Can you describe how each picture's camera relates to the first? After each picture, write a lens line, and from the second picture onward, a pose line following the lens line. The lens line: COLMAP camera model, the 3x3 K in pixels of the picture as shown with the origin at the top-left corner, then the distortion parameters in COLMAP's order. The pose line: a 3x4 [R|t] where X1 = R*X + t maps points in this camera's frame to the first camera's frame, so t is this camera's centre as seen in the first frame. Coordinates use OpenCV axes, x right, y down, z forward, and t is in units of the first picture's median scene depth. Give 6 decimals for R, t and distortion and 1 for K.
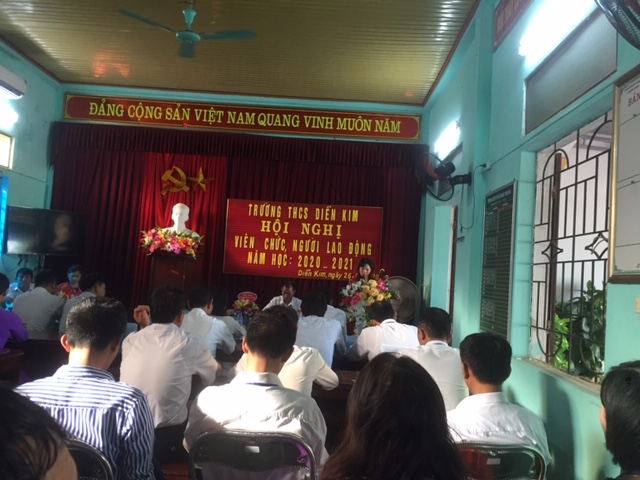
lens RADIAL K [[543.6, 0, 320.0], [0, 543.6, 240.0], [0, 0, 1]] dist [0.057381, -0.061961]
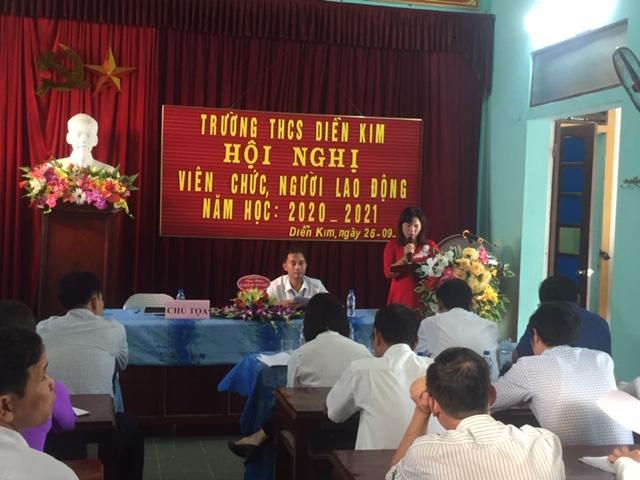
lens RADIAL K [[841.7, 0, 320.0], [0, 841.7, 240.0], [0, 0, 1]] dist [0.039778, 0.024384]
pose [[0.970552, -0.038705, 0.237764, -0.225665], [0.011555, 0.993352, 0.114538, -0.035101], [-0.240616, -0.108418, 0.964546, 0.105276]]
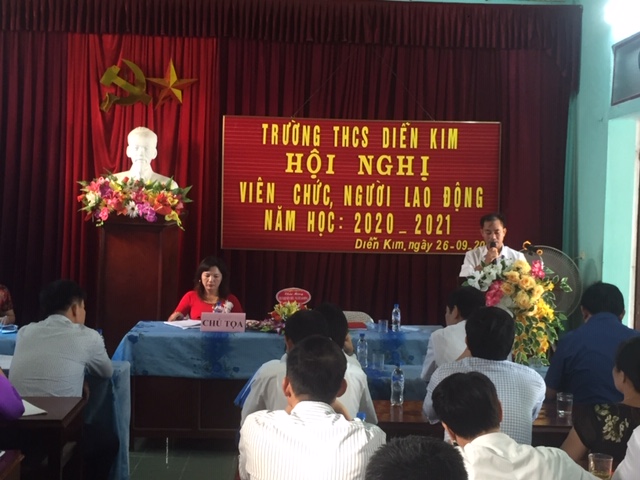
lens RADIAL K [[930.6, 0, 320.0], [0, 930.6, 240.0], [0, 0, 1]] dist [0.028965, 0.112520]
pose [[0.998024, -0.038740, 0.049475, -0.123823], [0.033999, 0.995056, 0.093310, -0.034795], [-0.052845, -0.091444, 0.994407, 0.041545]]
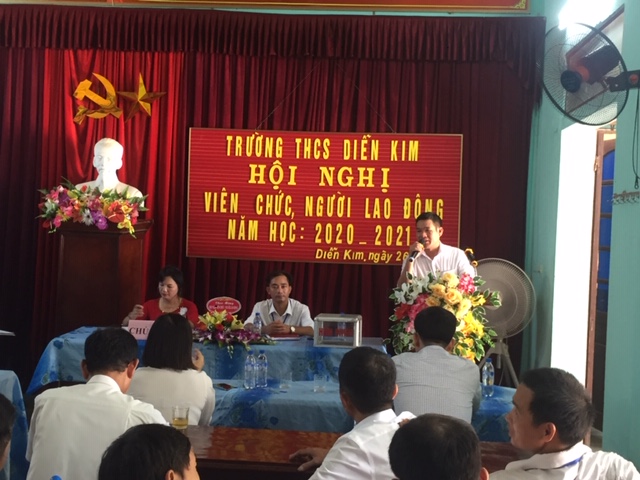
lens RADIAL K [[800.9, 0, 320.0], [0, 800.9, 240.0], [0, 0, 1]] dist [0.046643, 0.012524]
pose [[0.998533, -0.025111, -0.047969, 0.005065], [0.028789, 0.996569, 0.077601, -0.019581], [0.045856, -0.078868, 0.995830, 0.157452]]
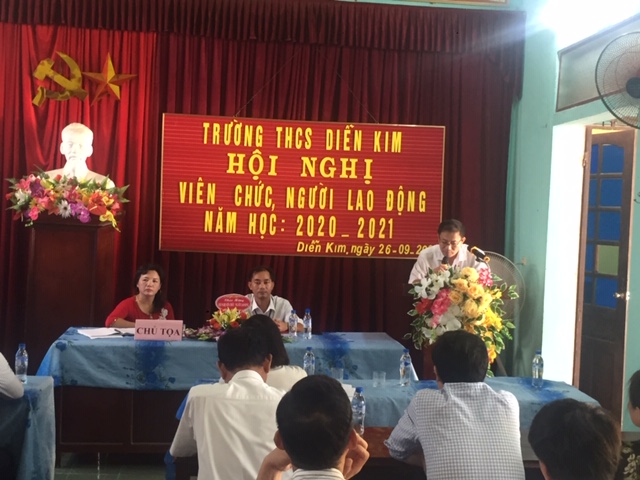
lens RADIAL K [[862.2, 0, 320.0], [0, 862.2, 240.0], [0, 0, 1]] dist [0.038788, 0.056515]
pose [[0.992370, -0.027167, 0.120268, -0.122414], [0.015236, 0.994968, 0.099030, -0.033354], [-0.122353, -0.096442, 0.987790, 0.126431]]
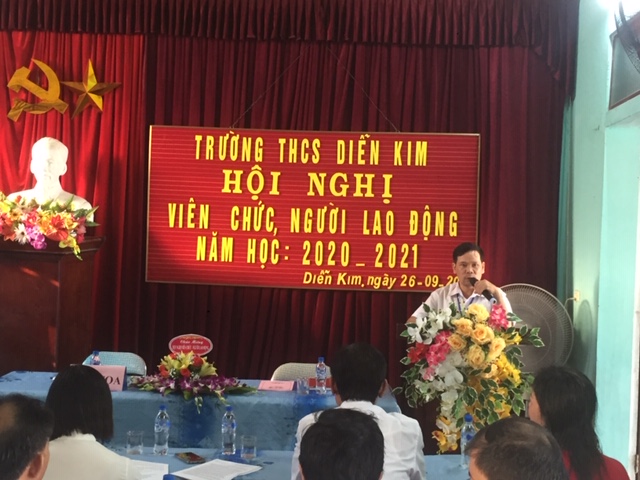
lens RADIAL K [[862.2, 0, 320.0], [0, 862.2, 240.0], [0, 0, 1]] dist [0.038788, 0.056515]
pose [[0.999414, -0.027558, -0.020315, -0.009555], [0.028690, 0.997921, 0.057714, -0.015483], [0.018682, -0.058263, 0.998126, 0.250950]]
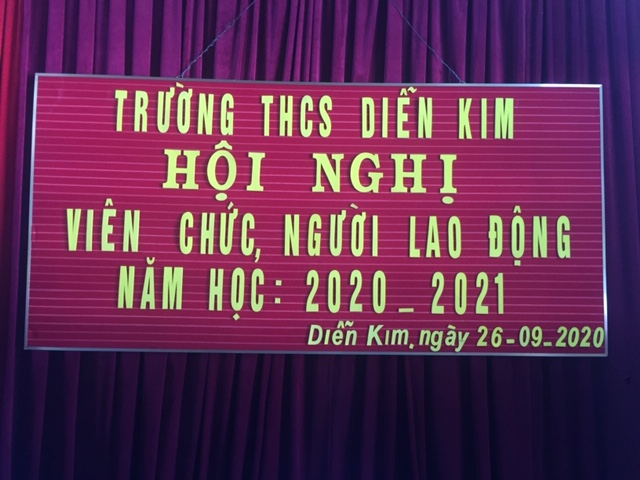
lens RADIAL K [[543.6, 0, 320.0], [0, 543.6, 240.0], [0, 0, 1]] dist [0.057381, -0.061961]
pose [[0.998172, -0.043545, 0.041911, -0.043439], [0.043386, 0.999047, 0.004692, 0.011914], [-0.042076, -0.002865, 0.999110, 0.725373]]
